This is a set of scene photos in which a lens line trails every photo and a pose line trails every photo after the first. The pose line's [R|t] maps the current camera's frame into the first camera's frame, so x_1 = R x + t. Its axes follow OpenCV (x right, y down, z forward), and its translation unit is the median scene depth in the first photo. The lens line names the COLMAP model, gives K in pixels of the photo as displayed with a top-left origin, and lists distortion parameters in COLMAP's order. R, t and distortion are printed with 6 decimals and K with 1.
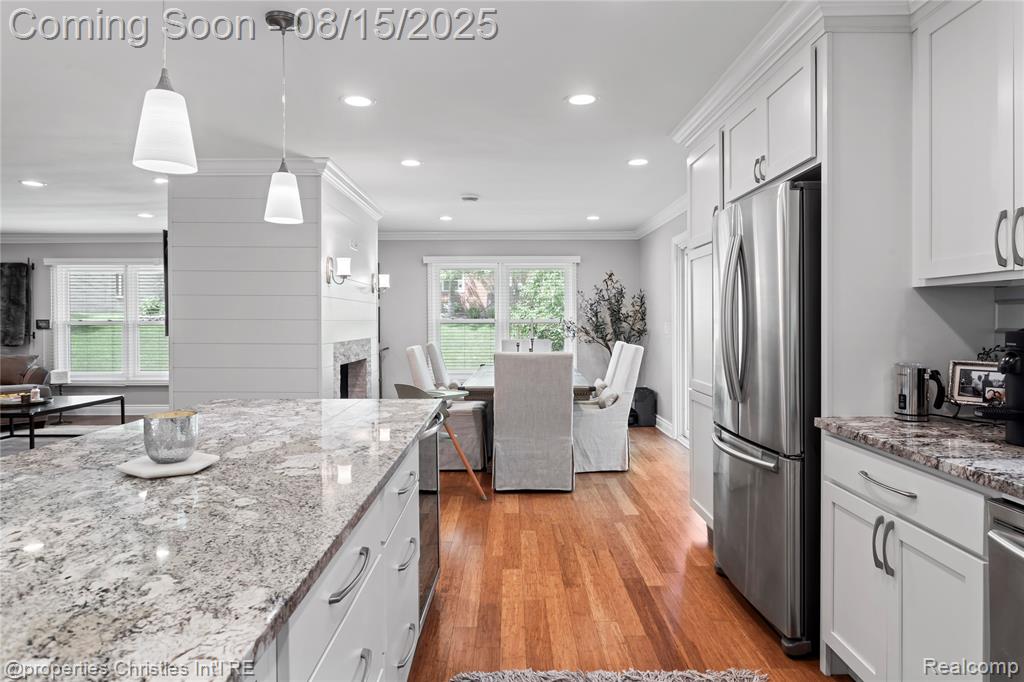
lens RADIAL K [[610.5, 0, 503.5], [0, 610.5, 327.3], [0, 0, 1]] dist [-0.011389, 0.000342]
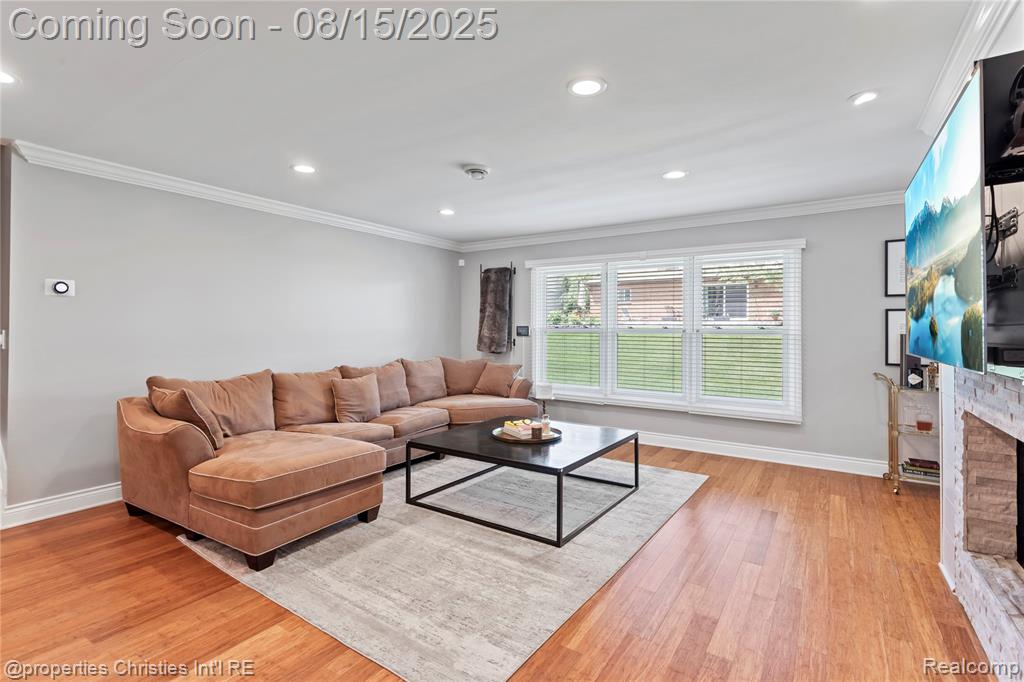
lens RADIAL K [[489.6, 0, 500.5], [0, 489.6, 324.0], [0, 0, 1]] dist [-0.002068, 0.003805]
pose [[0.821659, 0.003344, -0.569970, -0.613380], [-0.015911, 0.999728, -0.017071, -0.004012], [0.569758, 0.023095, 0.821488, 0.610192]]
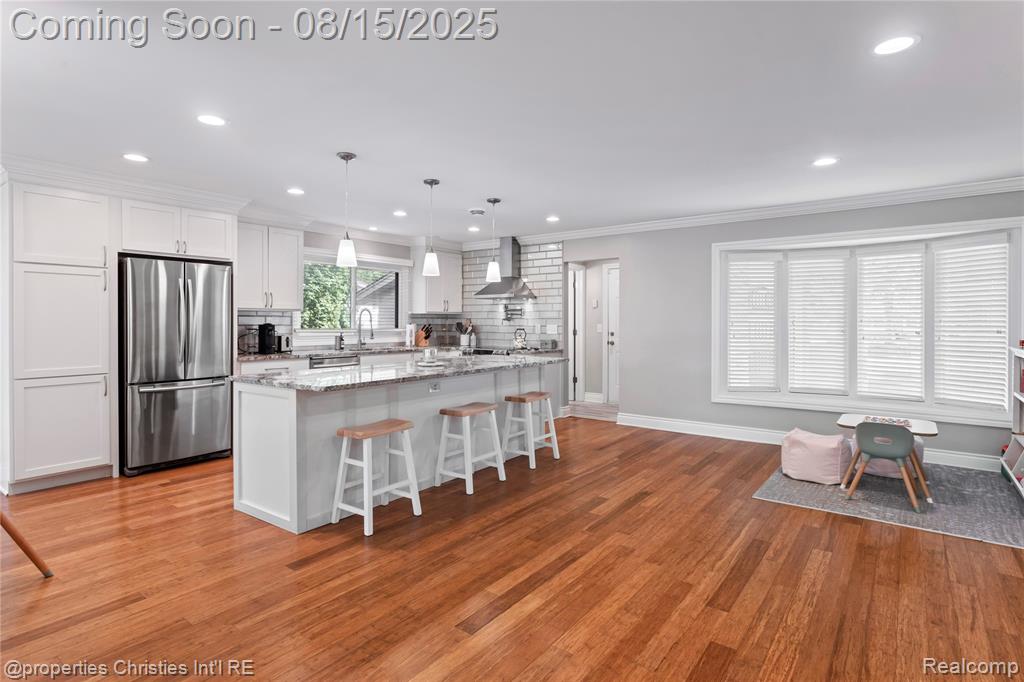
lens RADIAL K [[537.2, 0, 505.8], [0, 537.2, 318.6], [0, 0, 1]] dist [0.002646, 0.002978]
pose [[-0.794096, 0.007103, 0.607751, -0.844835], [0.009401, 0.999956, 0.000597, -0.006375], [-0.607719, 0.006188, -0.794128, 0.975140]]
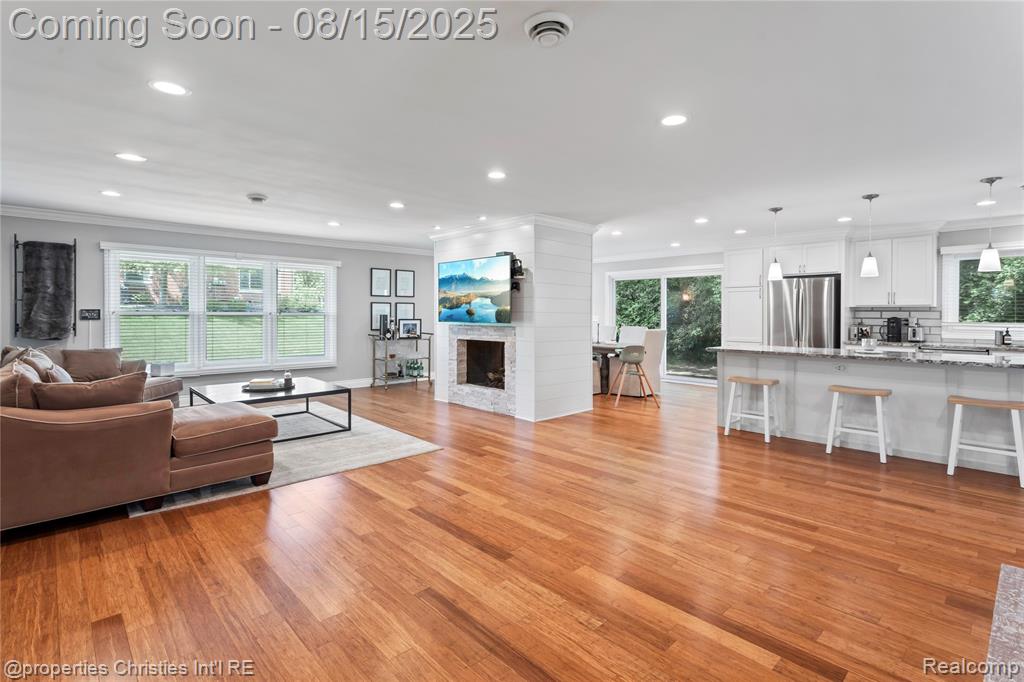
lens RADIAL K [[489.6, 0, 514.6], [0, 489.6, 322.9], [0, 0, 1]] dist [-0.002068, 0.003805]
pose [[0.733357, -0.006500, 0.679812, -1.389897], [0.001012, 0.999964, 0.008469, 0.003490], [-0.679842, -0.005523, 0.733337, 0.067275]]
